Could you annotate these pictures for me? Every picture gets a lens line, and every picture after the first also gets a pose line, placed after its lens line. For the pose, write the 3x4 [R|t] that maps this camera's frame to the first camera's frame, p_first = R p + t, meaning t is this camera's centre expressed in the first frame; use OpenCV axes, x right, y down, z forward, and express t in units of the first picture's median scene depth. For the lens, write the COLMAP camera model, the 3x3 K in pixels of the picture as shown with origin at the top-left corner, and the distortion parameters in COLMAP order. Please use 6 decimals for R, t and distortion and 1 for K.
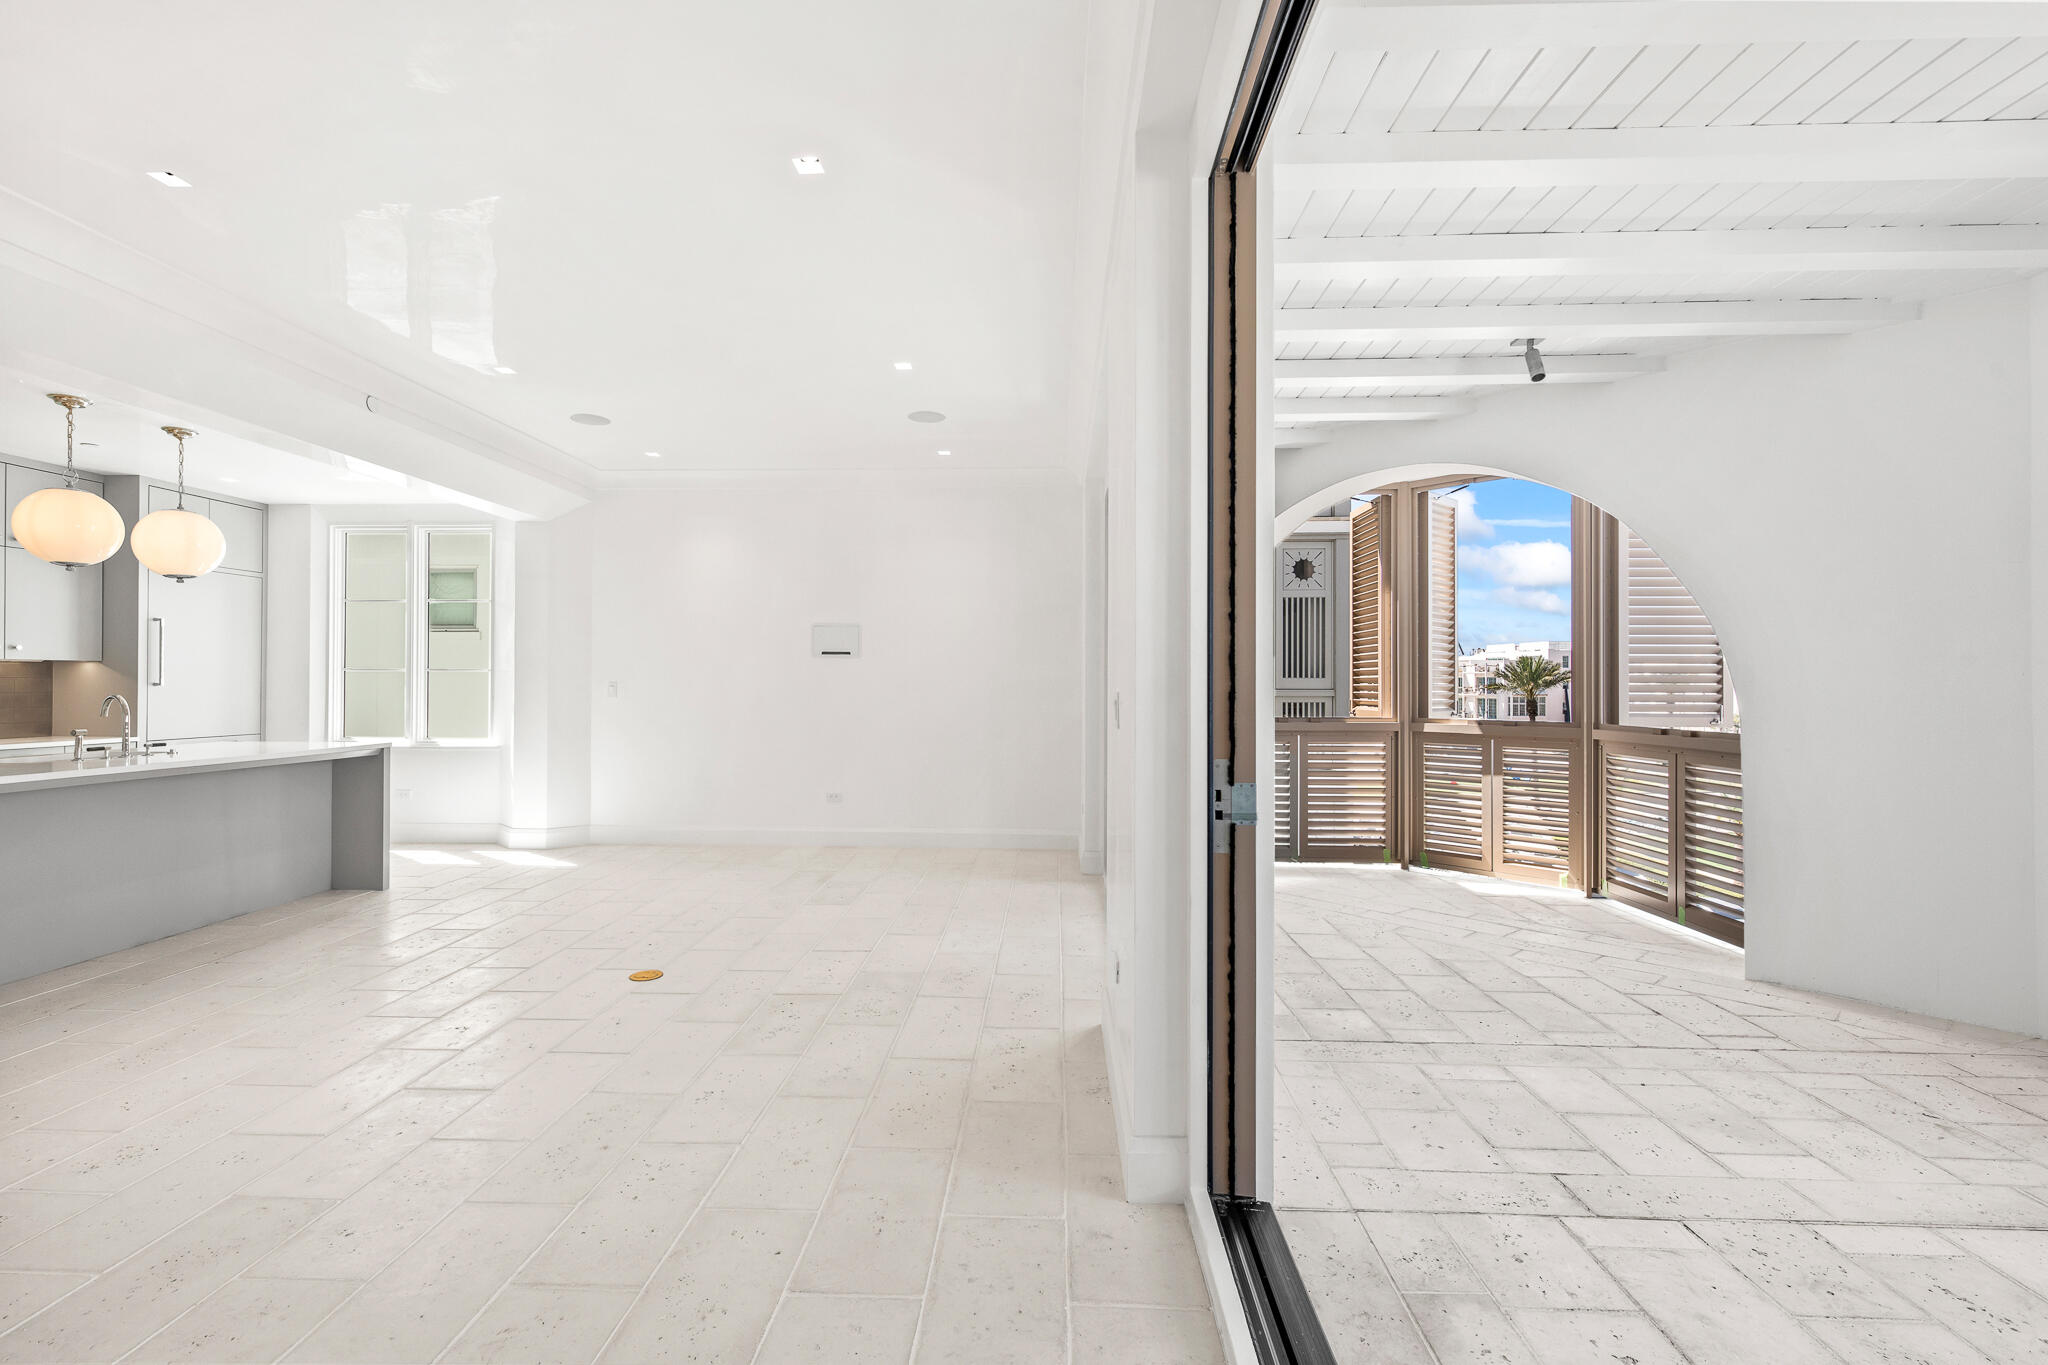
lens RADIAL K [[899.5, 0, 1025.8], [0, 899.5, 678.5], [0, 0, 1]] dist [-0.003885, 0.001581]
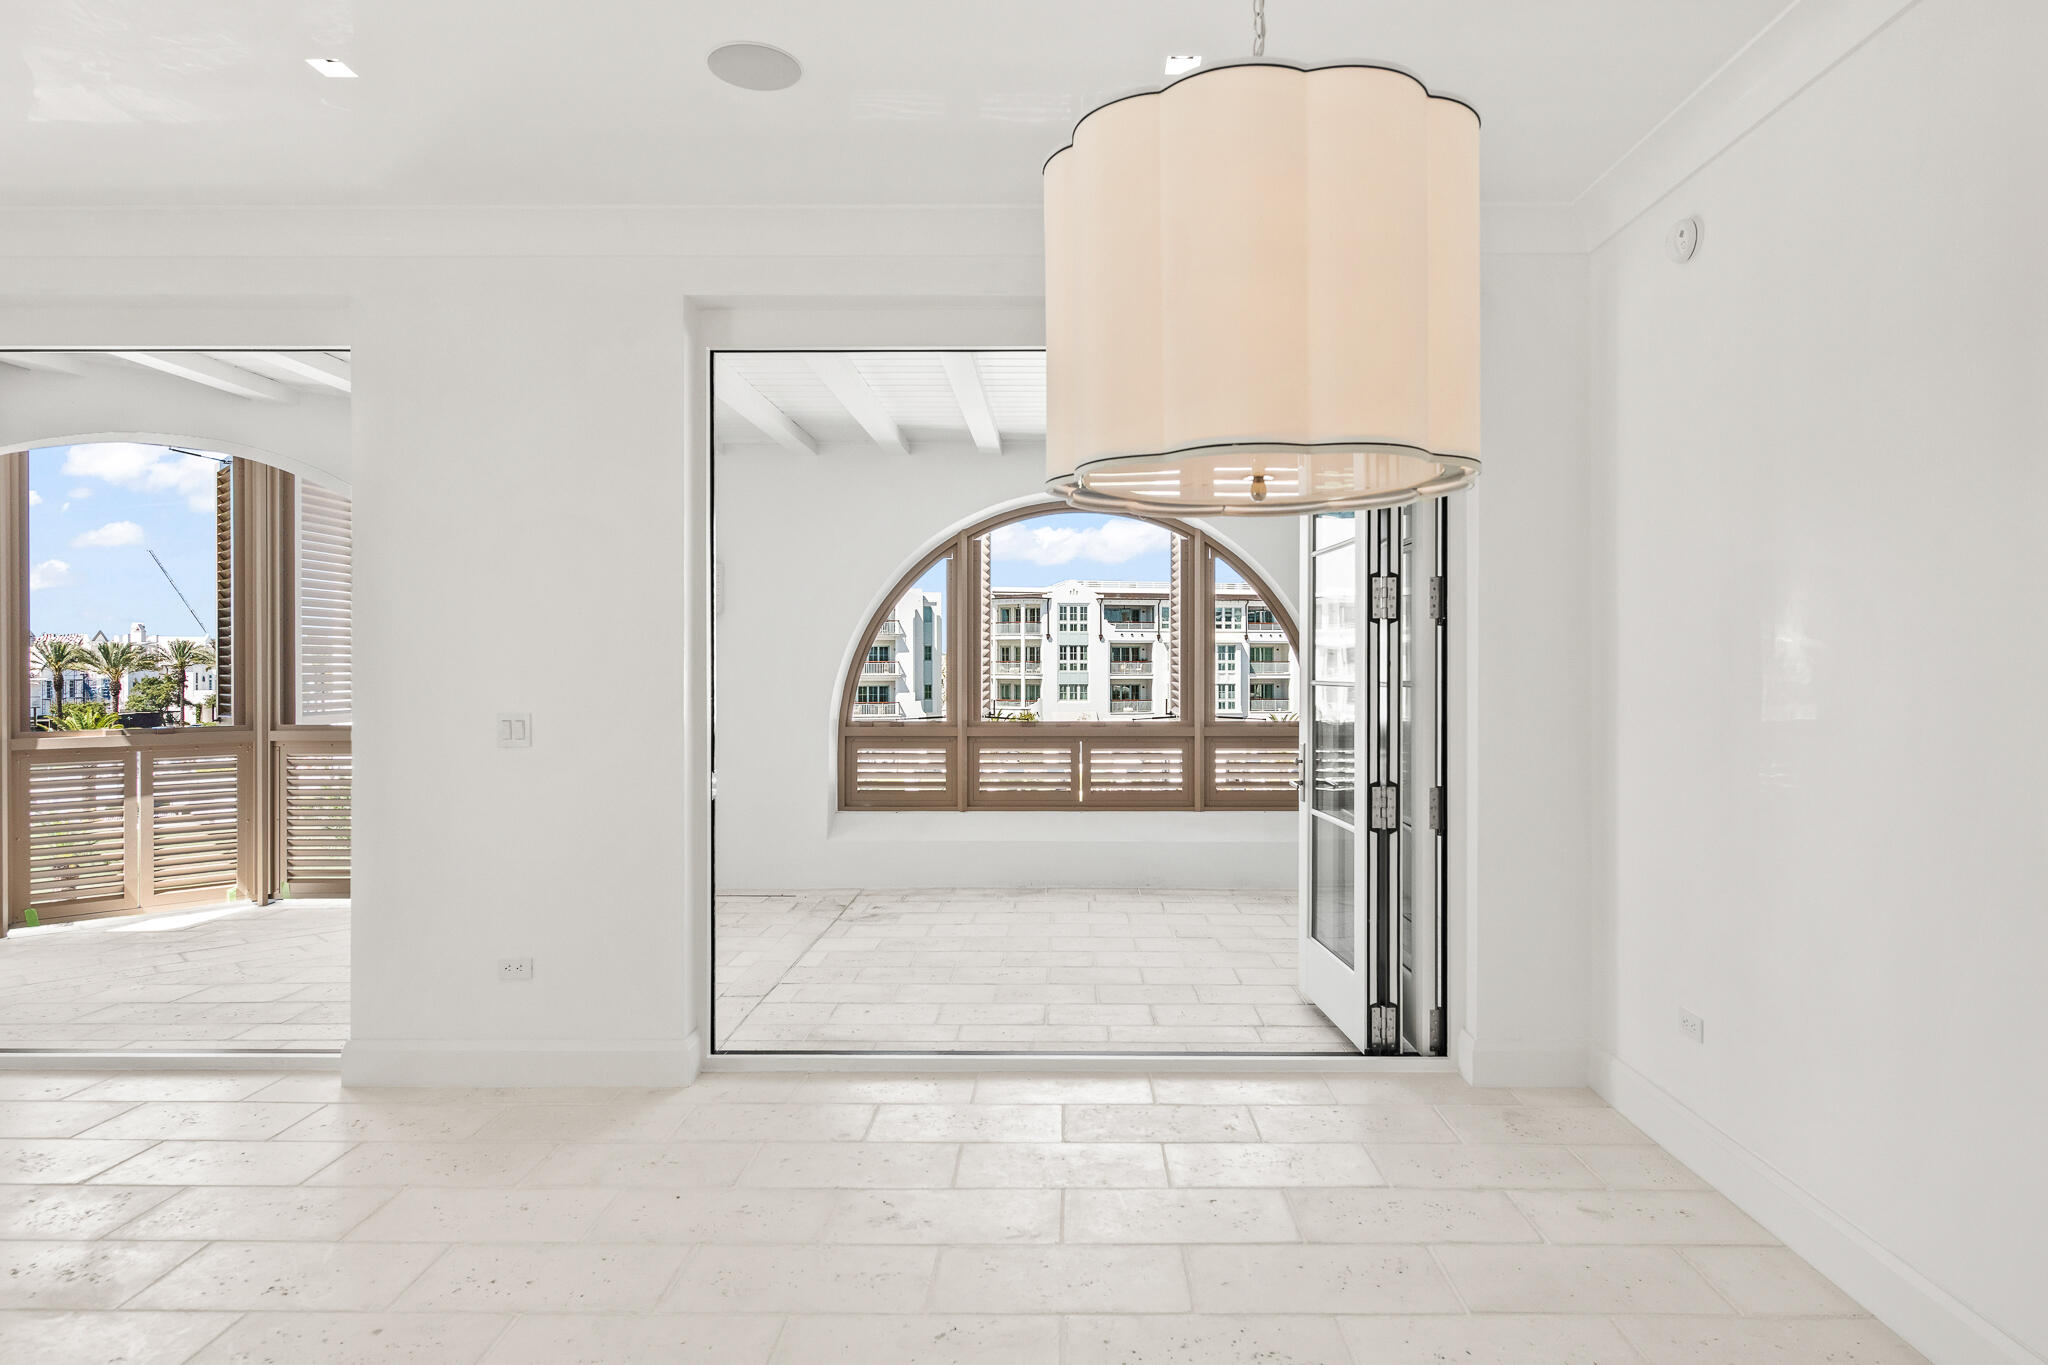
lens RADIAL K [[1140.7, 0, 1021.7], [0, 1140.7, 672.1], [0, 0, 1]] dist [0.023256, 0.002891]
pose [[0.000814, -0.009830, 0.999951, -0.613477], [-0.006655, 0.999929, 0.009835, -0.024512], [-0.999978, -0.006663, 0.000748, 0.189138]]
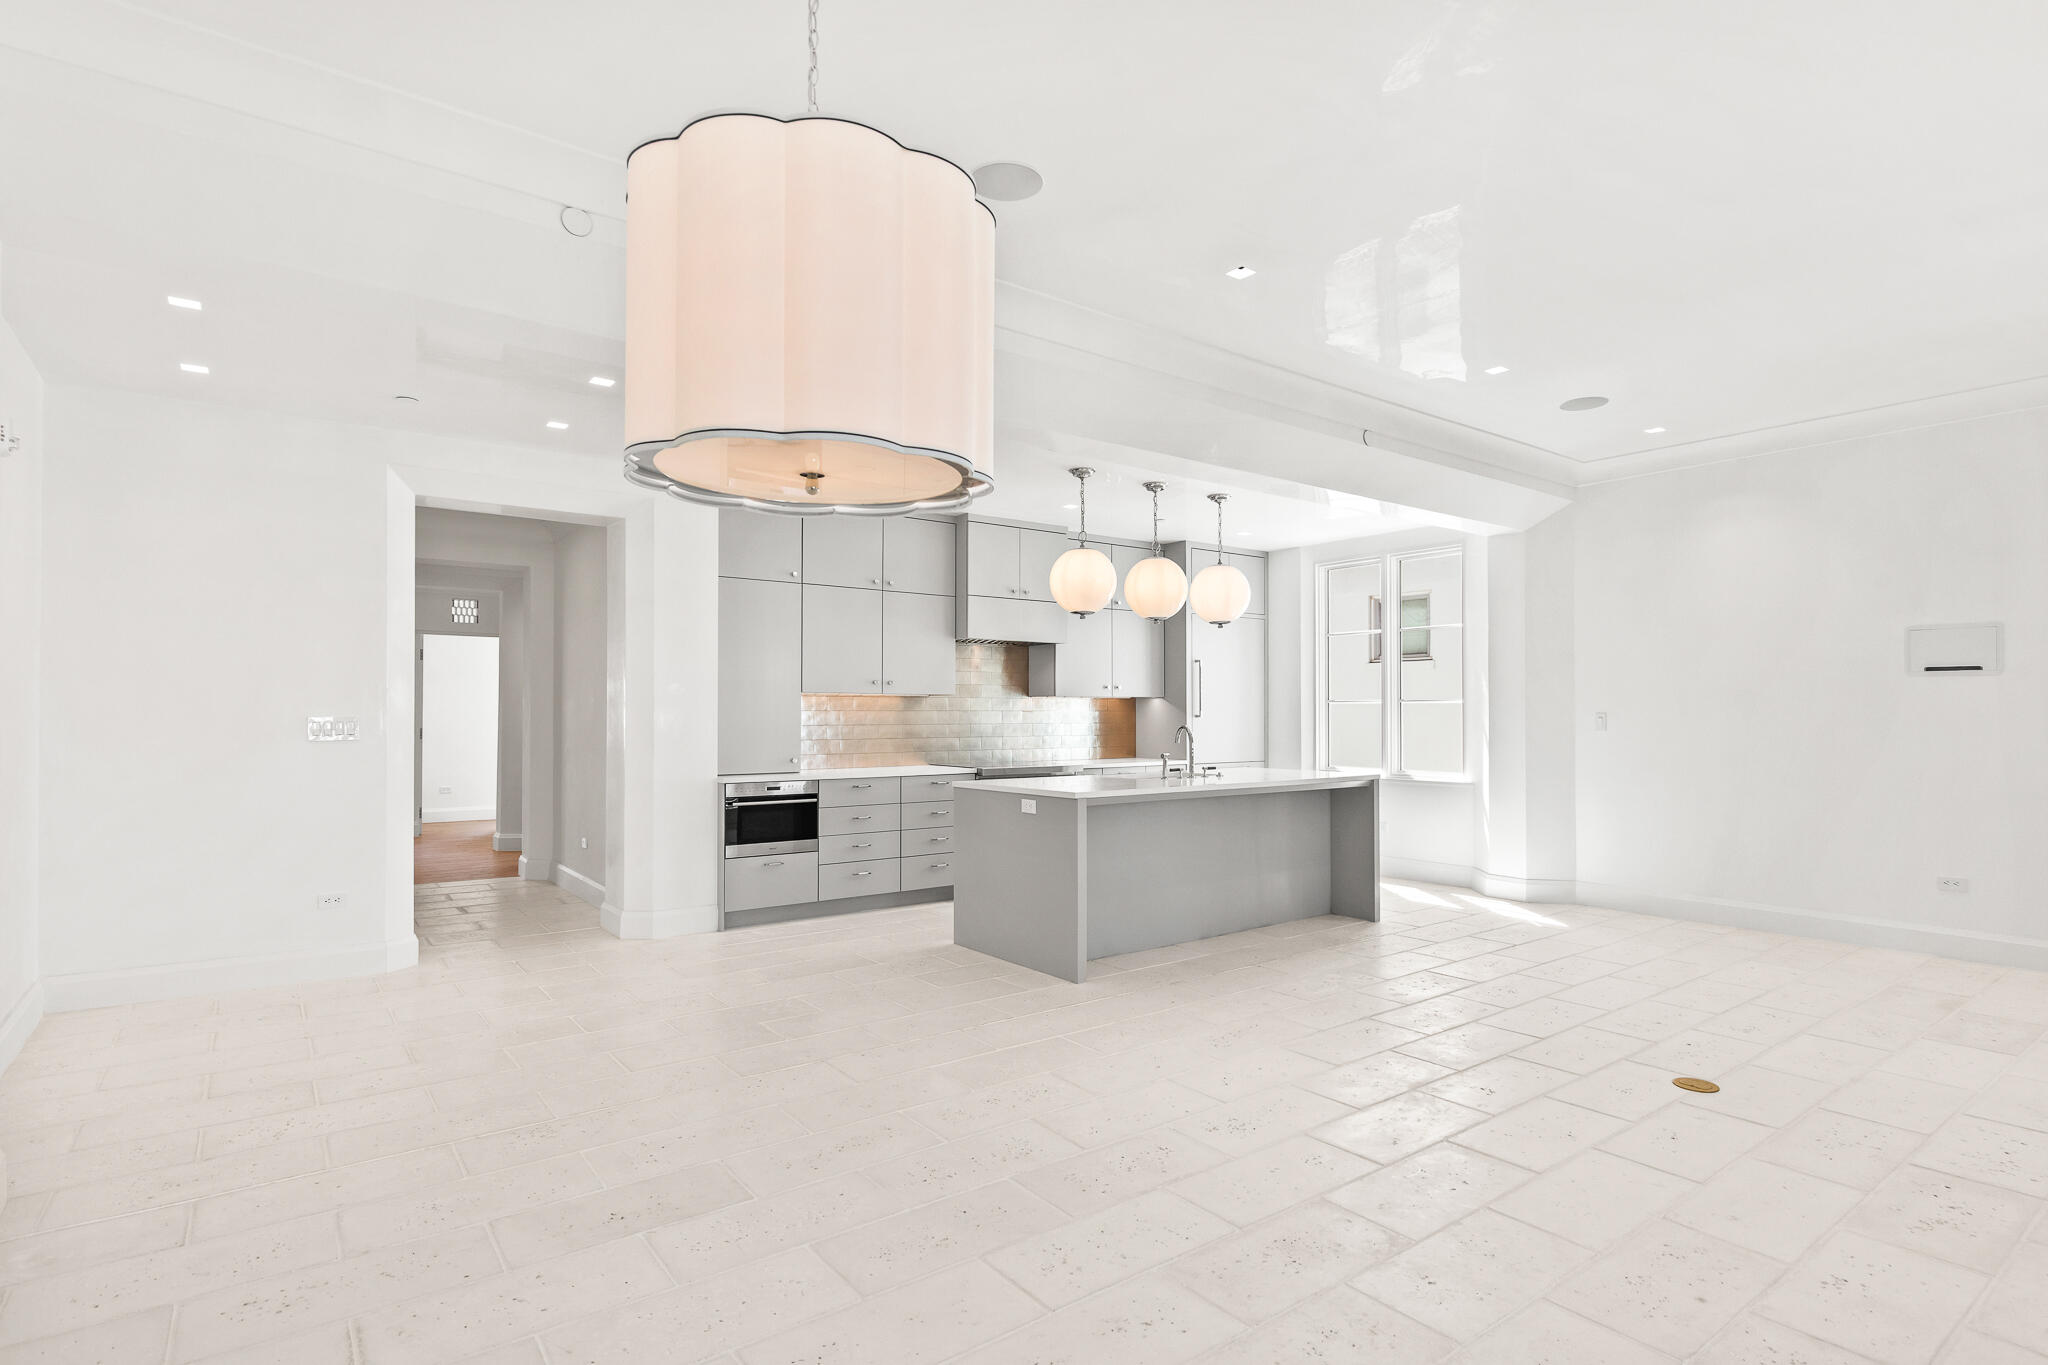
lens RADIAL K [[1037.0, 0, 1055.0], [0, 1037.0, 700.3], [0, 0, 1]] dist [0.015358, -0.002504]
pose [[0.641739, -0.013053, -0.766812, -0.050856], [0.006954, 0.999913, -0.011201, -0.000321], [0.766891, 0.001856, 0.641774, -0.013850]]
